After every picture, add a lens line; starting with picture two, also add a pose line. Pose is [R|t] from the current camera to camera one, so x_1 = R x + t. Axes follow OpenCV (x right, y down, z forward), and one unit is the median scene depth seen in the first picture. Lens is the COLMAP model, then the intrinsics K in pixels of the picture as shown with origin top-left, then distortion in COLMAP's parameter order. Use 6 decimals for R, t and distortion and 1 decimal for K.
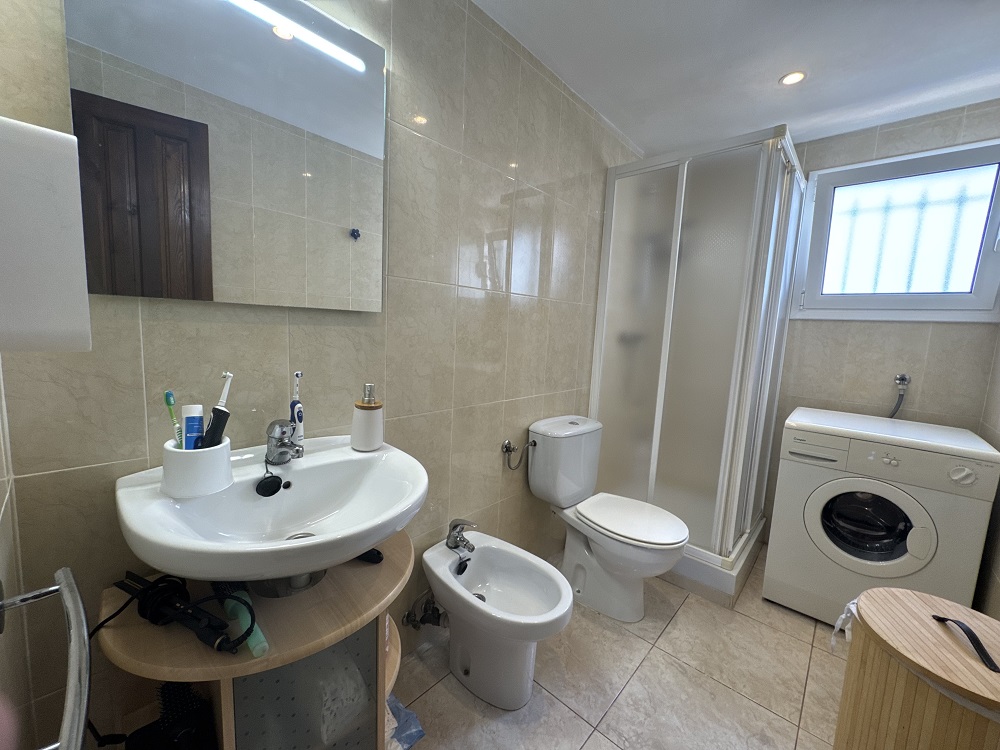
lens RADIAL K [[399.4, 0, 500.7], [0, 399.4, 374.8], [0, 0, 1]] dist [-0.002352, 0.000293]
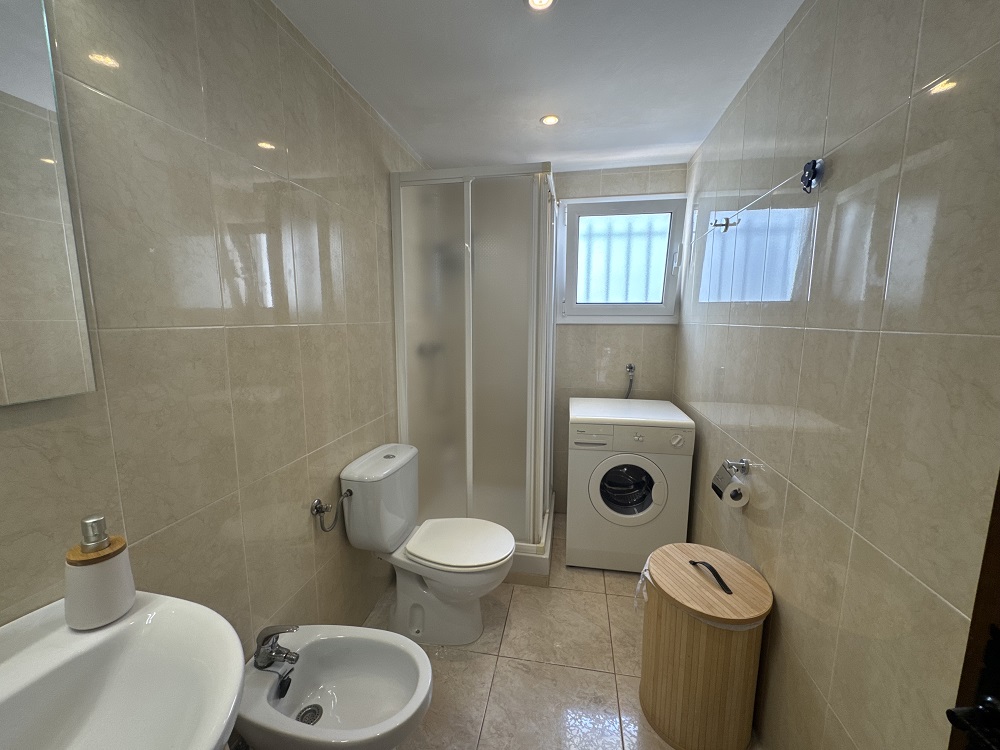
lens RADIAL K [[399.4, 0, 500.7], [0, 399.4, 374.8], [0, 0, 1]] dist [-0.002352, 0.000293]
pose [[0.849241, -0.120289, 0.514122, -0.053130], [0.101553, 0.992736, 0.064523, -0.106617], [-0.518148, -0.002585, 0.855287, 0.094833]]
